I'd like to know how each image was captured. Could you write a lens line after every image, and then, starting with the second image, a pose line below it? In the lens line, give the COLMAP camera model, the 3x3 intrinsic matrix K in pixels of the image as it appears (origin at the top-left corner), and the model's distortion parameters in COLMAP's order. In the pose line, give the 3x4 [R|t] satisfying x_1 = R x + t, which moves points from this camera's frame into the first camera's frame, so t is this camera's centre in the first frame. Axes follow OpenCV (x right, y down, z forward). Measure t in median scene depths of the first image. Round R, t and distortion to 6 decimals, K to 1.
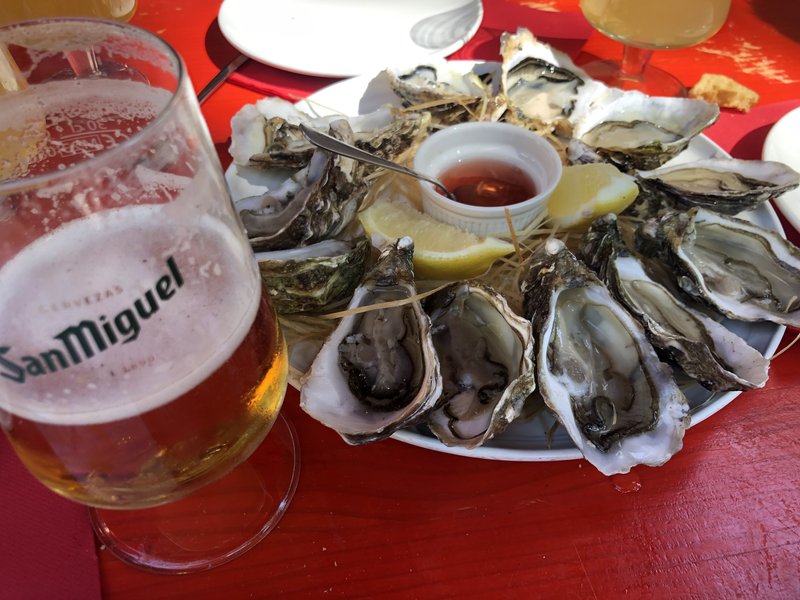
lens RADIAL K [[651.0, 0, 389.1], [0, 651.0, 298.8], [0, 0, 1]] dist [0.001565, -0.011791]
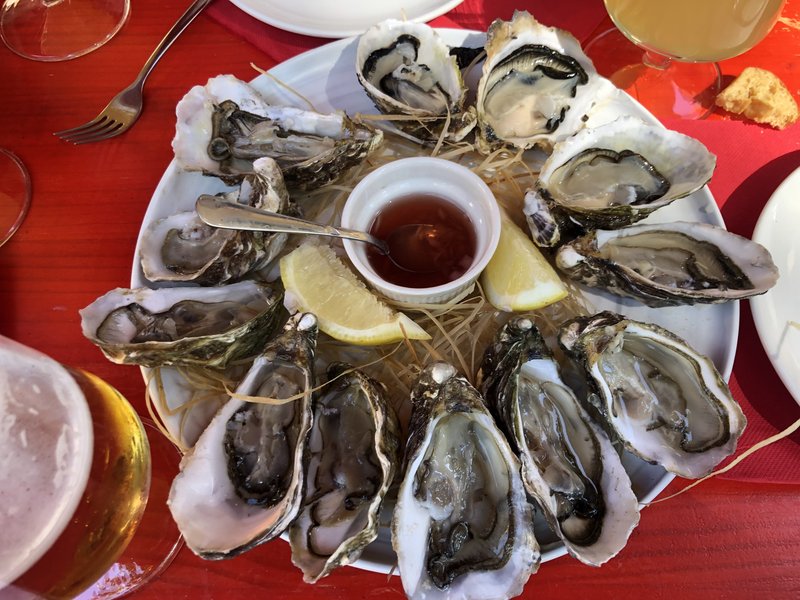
lens RADIAL K [[657.9, 0, 396.8], [0, 657.9, 281.1], [0, 0, 1]] dist [0.005507, 0.002926]
pose [[0.987290, 0.133670, -0.085965, 0.228663], [-0.102846, 0.949749, 0.295634, -0.439788], [0.121162, -0.283035, 0.951426, 0.098061]]
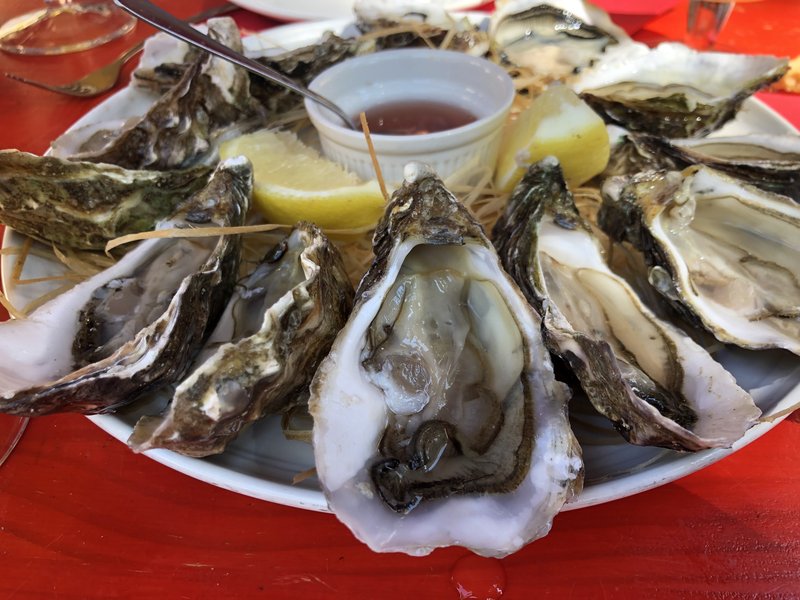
lens RADIAL K [[669.8, 0, 400.0], [0, 669.8, 300.0], [0, 0, 1]] dist [-0.000582, -0.001186]
pose [[0.973649, 0.137564, -0.181889, 0.333645], [-0.155224, 0.984072, -0.086652, 0.087264], [0.167071, 0.112602, 0.979494, 0.344979]]
